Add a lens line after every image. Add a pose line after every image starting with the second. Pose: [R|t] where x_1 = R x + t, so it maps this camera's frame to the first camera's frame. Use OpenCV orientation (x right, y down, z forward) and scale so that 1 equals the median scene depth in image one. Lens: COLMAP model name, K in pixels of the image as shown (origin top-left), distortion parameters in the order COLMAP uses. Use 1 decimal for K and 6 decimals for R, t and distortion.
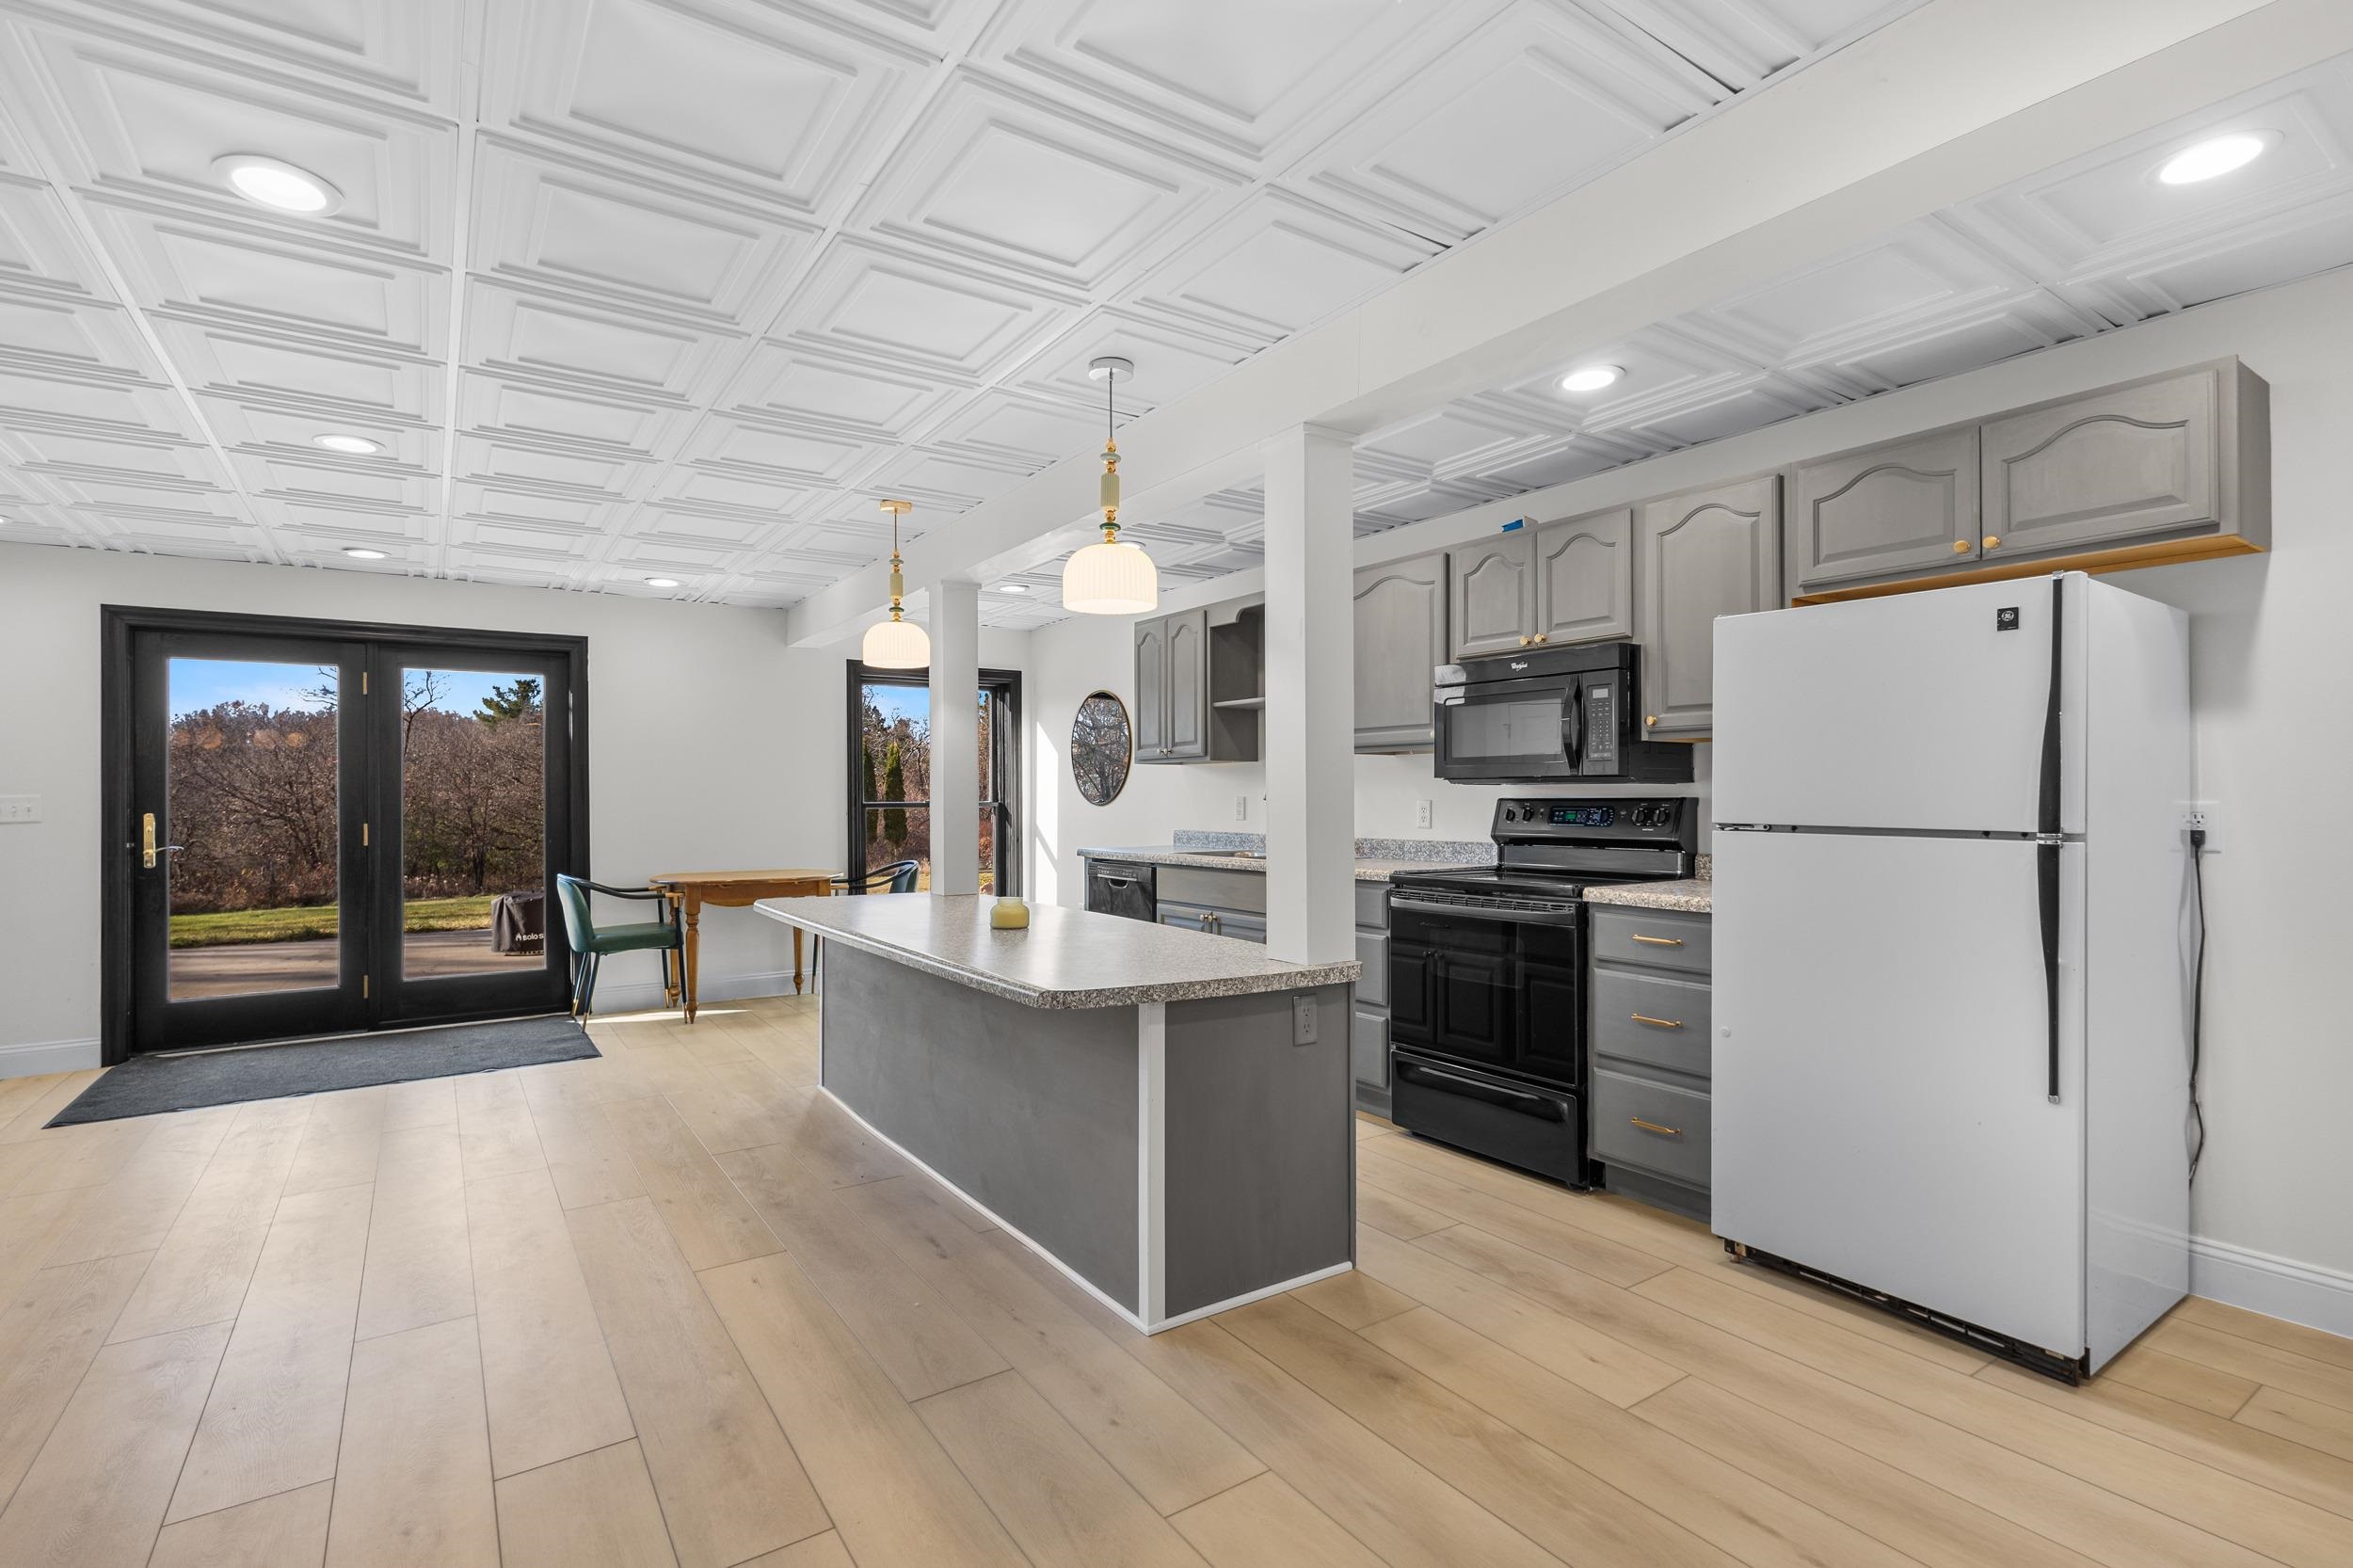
lens RADIAL K [[1115.0, 0, 1171.0], [0, 1115.0, 791.1], [0, 0, 1]] dist [0.019530, 0.000047]
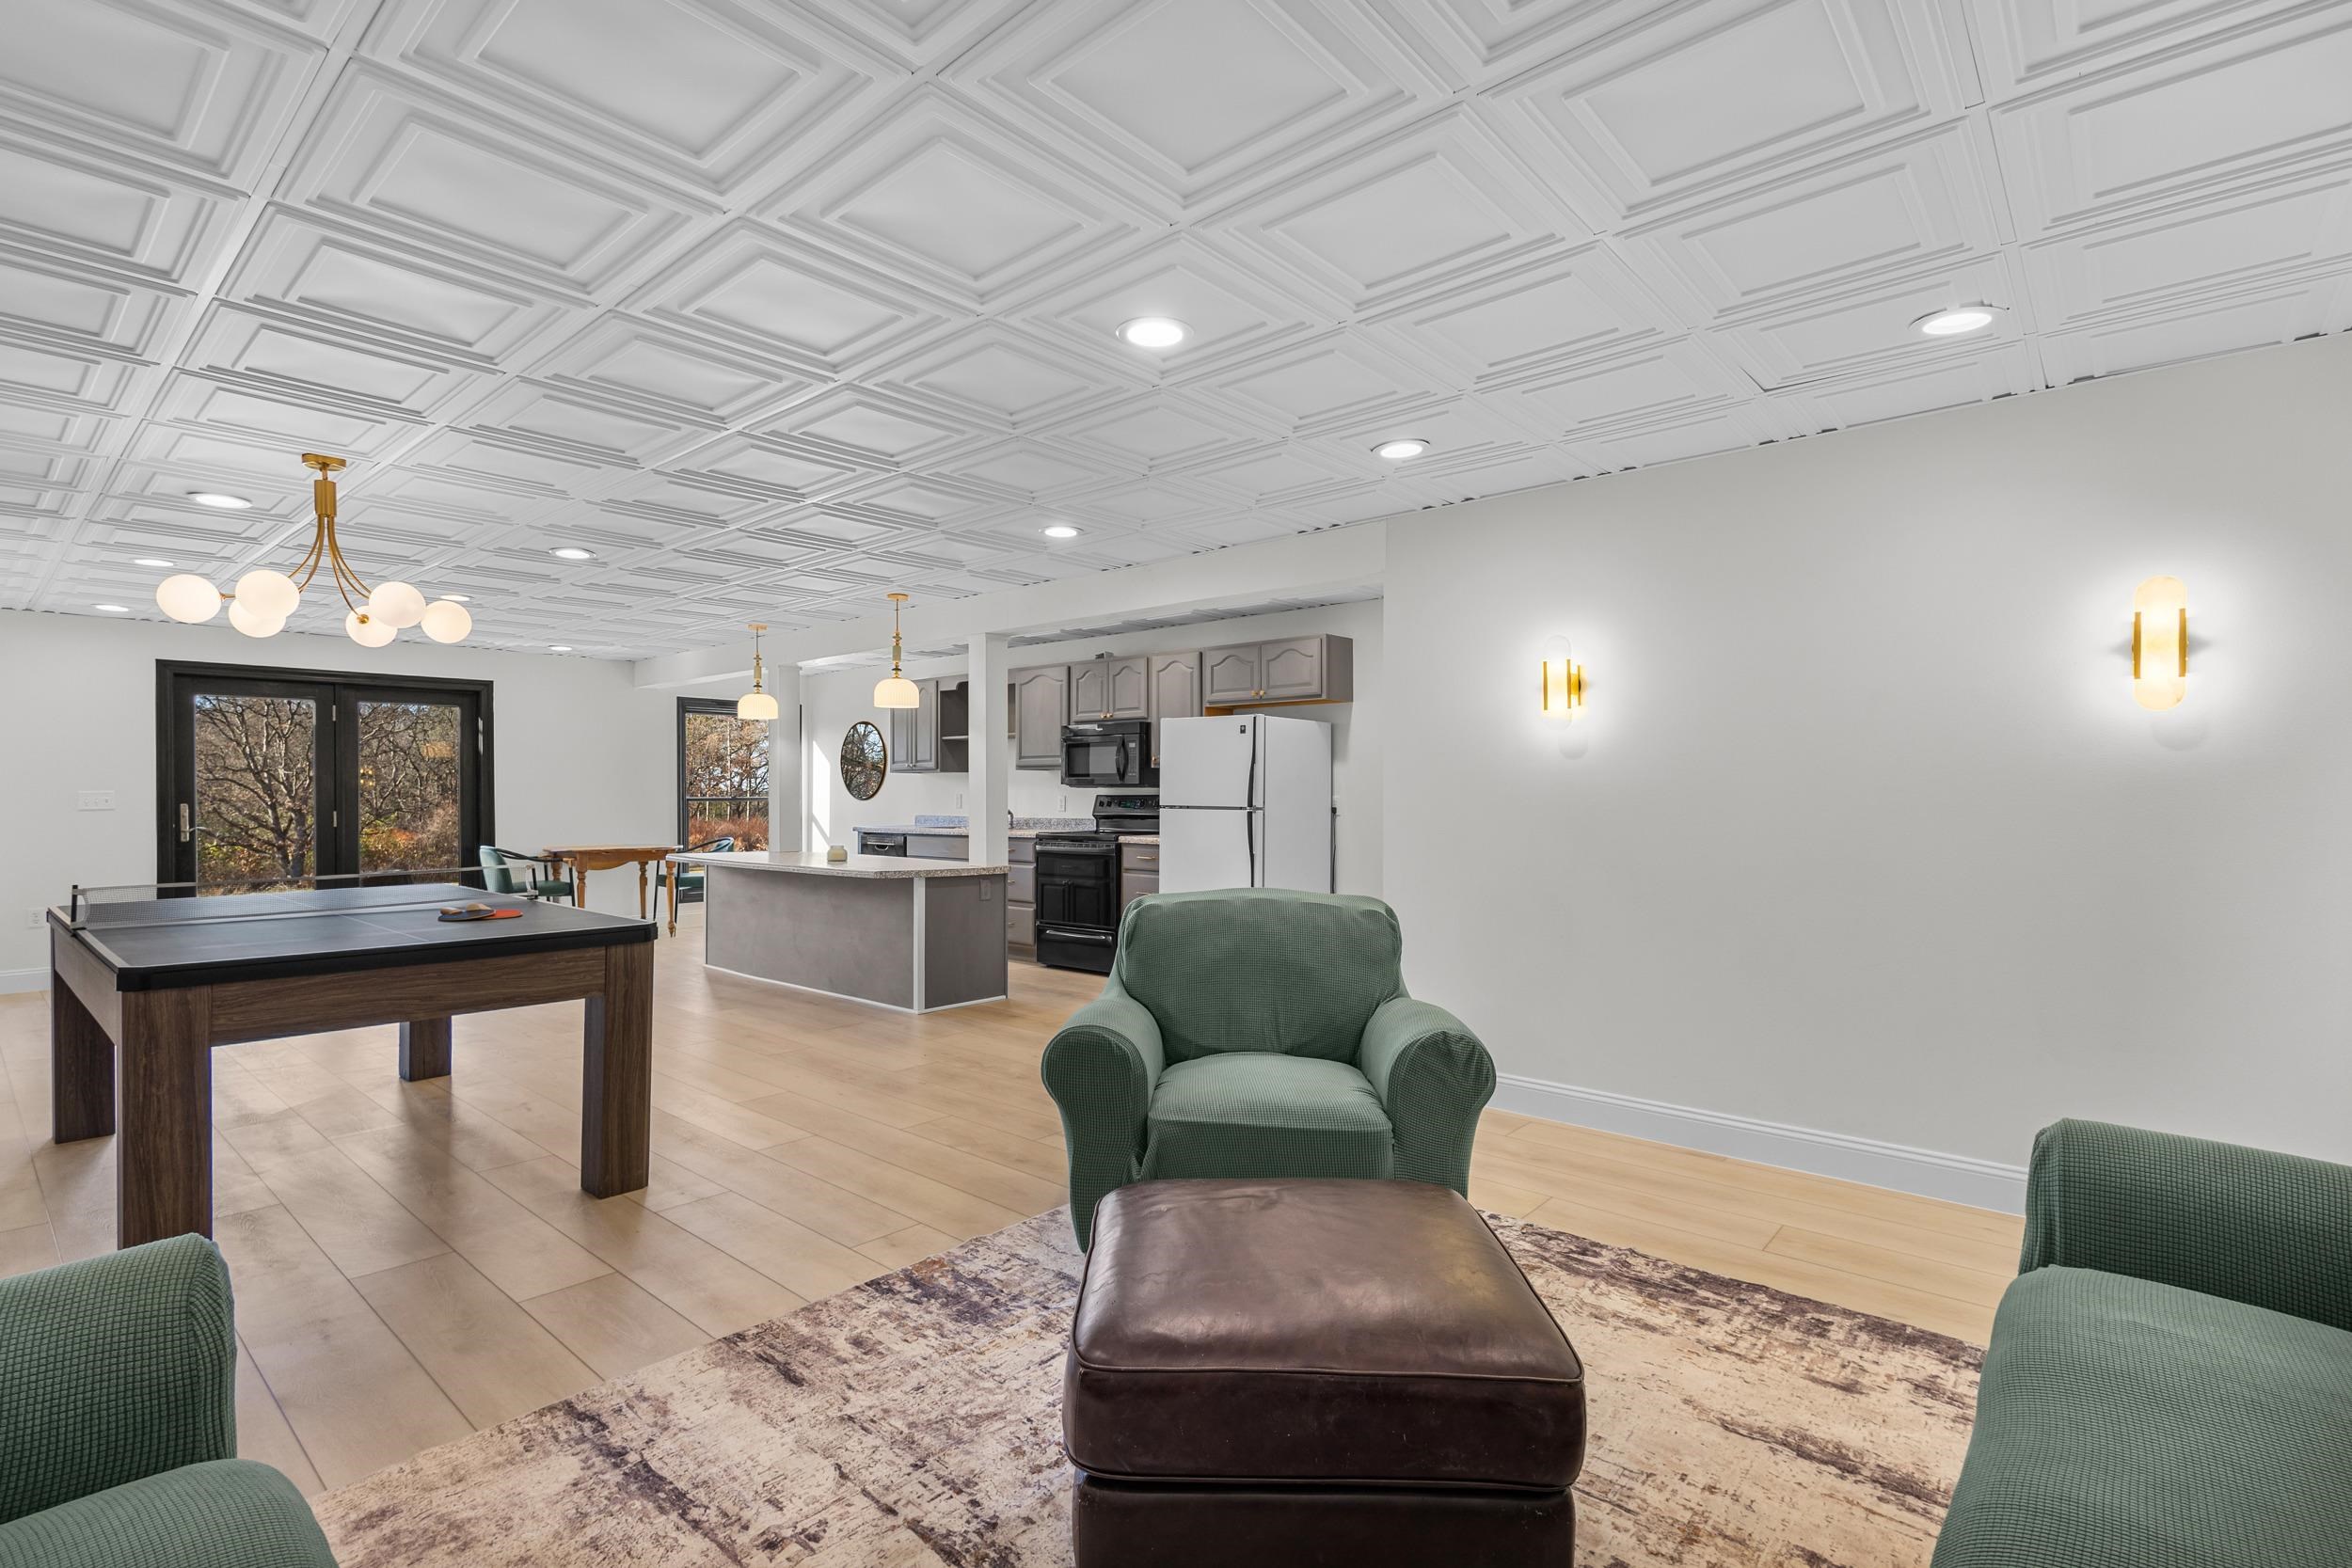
lens RADIAL K [[1114.5, 0, 1170.5], [0, 1114.5, 791.1], [0, 0, 1]] dist [0.019530, 0.000047]
pose [[0.969445, 0.002971, 0.245291, -0.056407], [-0.003418, 0.999993, 0.001399, -0.003609], [-0.245285, -0.002195, 0.969449, -0.998773]]
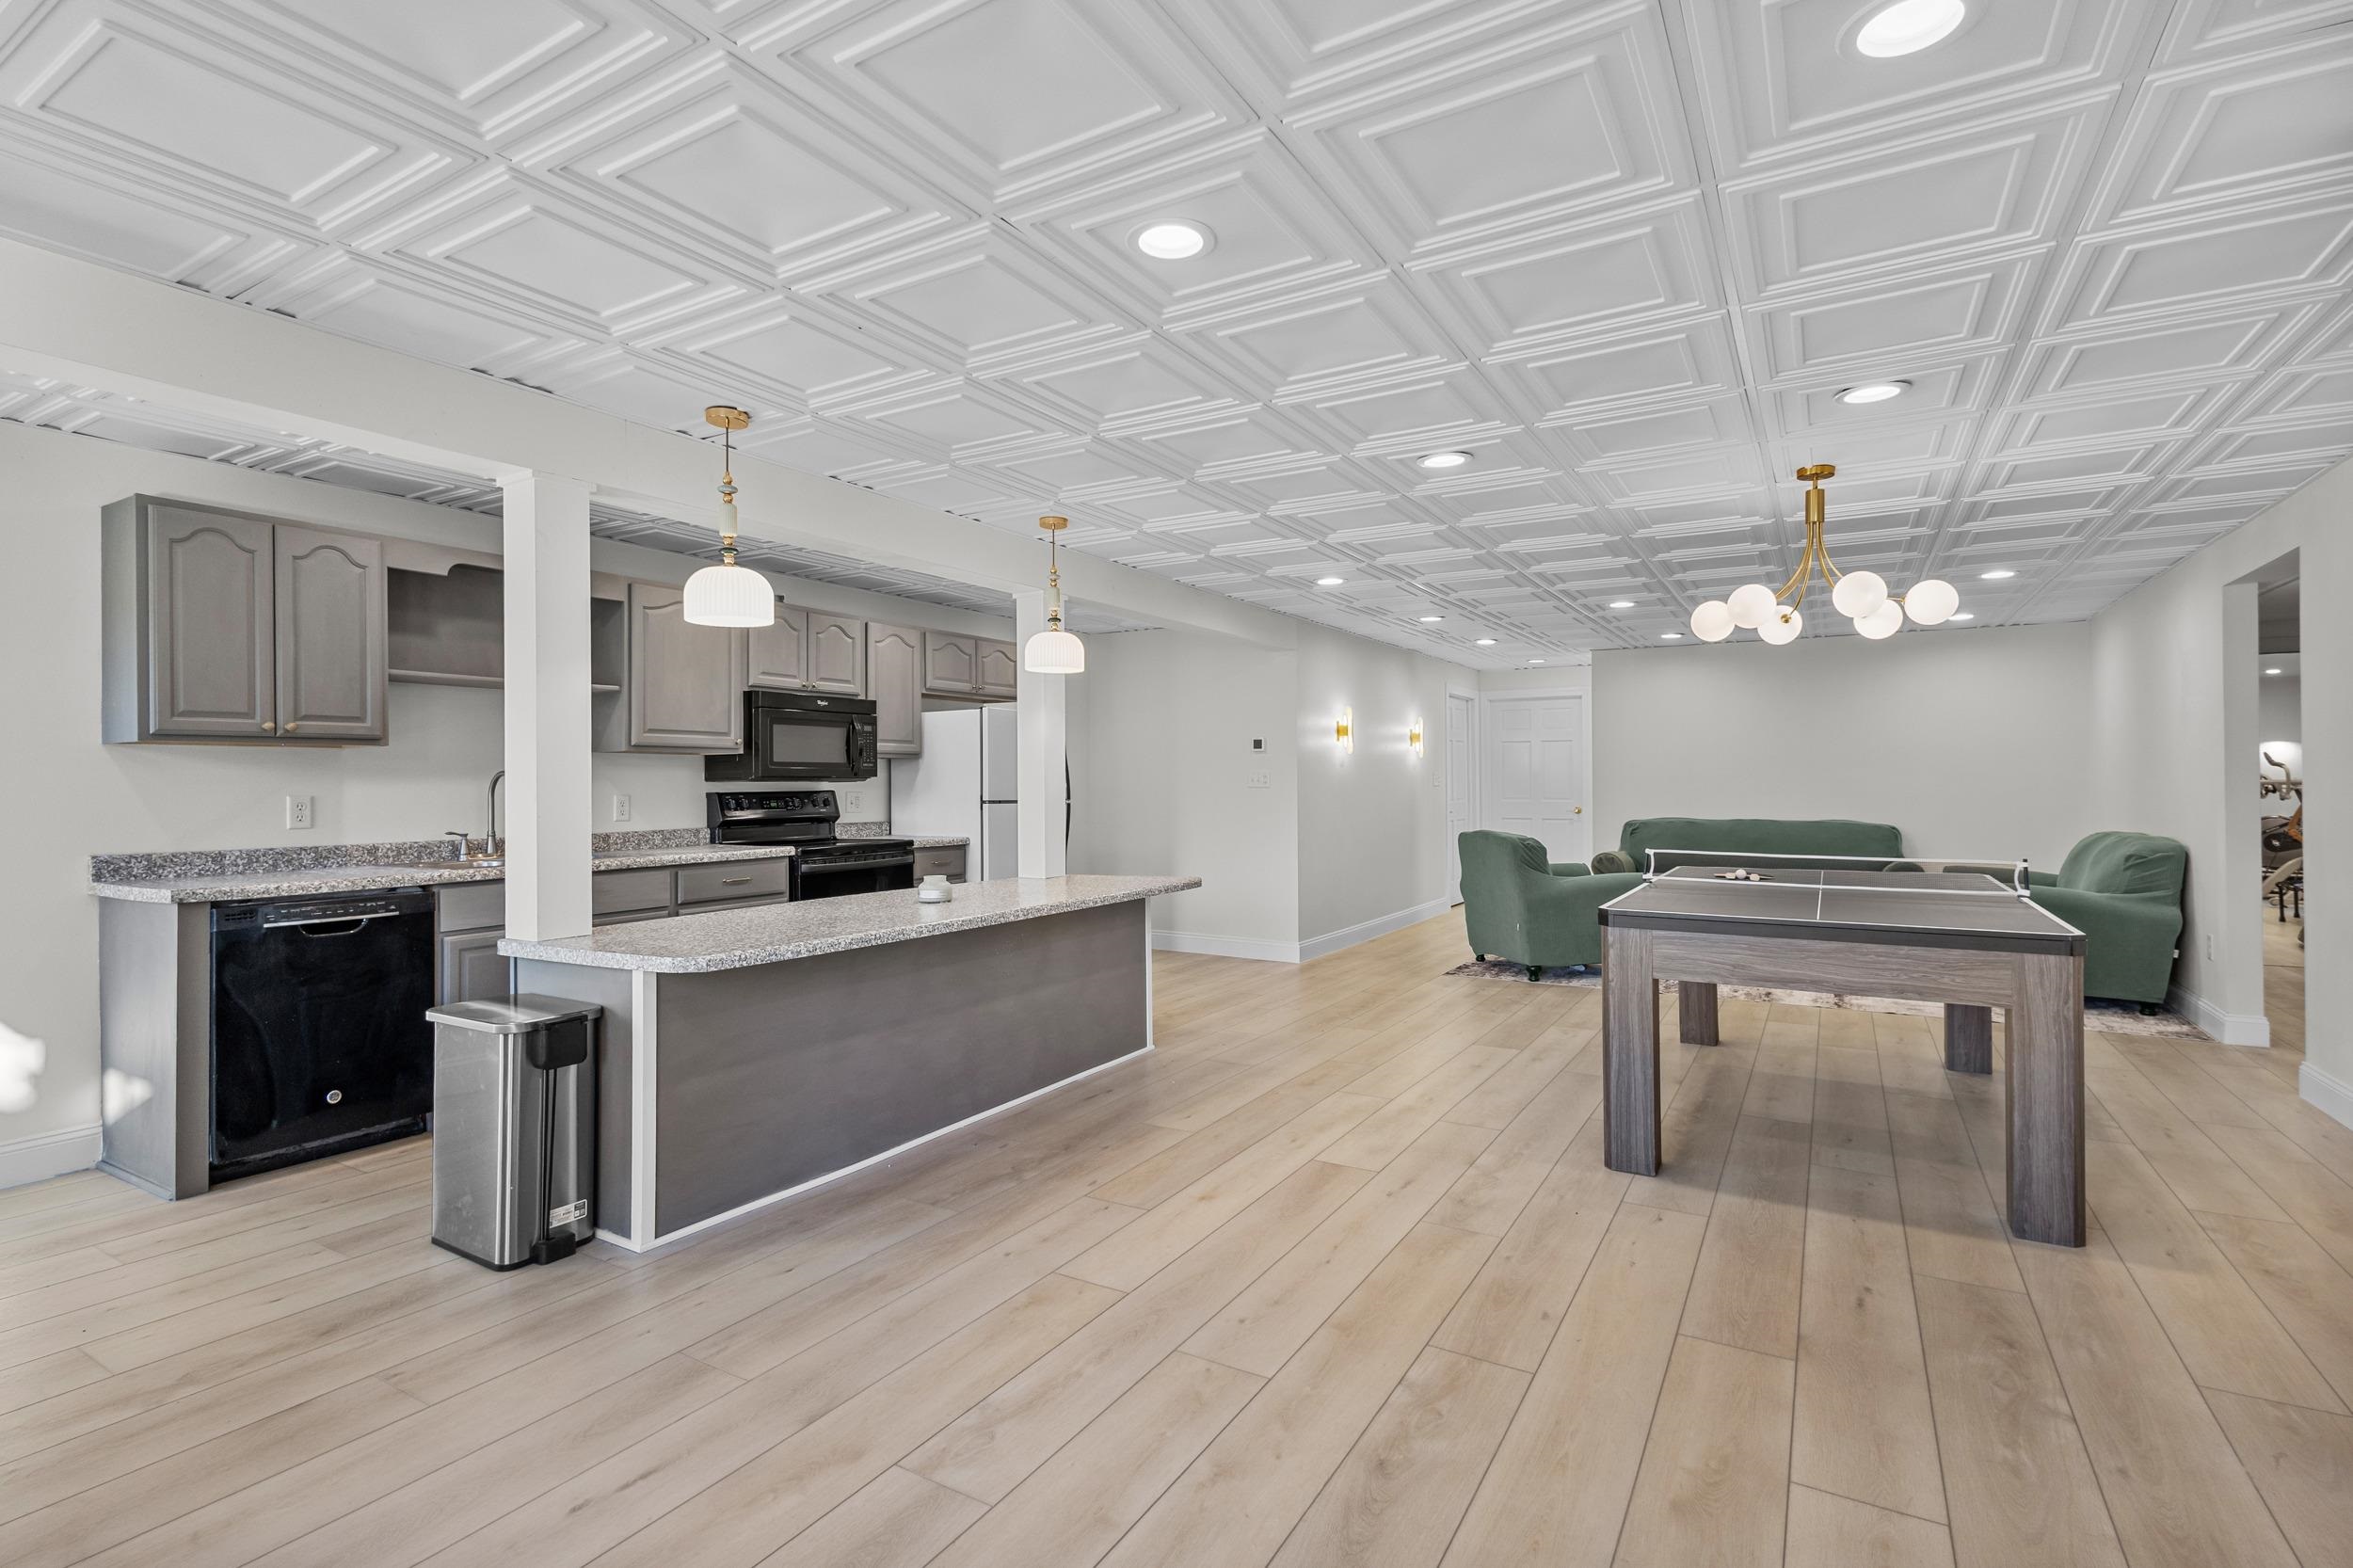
lens RADIAL K [[1086.8, 0, 1183.0], [0, 1086.8, 793.9], [0, 0, 1]] dist [0.006142, -0.000498]
pose [[-0.426416, -0.006039, 0.904507, -1.248420], [-0.000739, 0.999980, 0.006328, 0.000807], [-0.904527, 0.002030, -0.426412, 1.215705]]
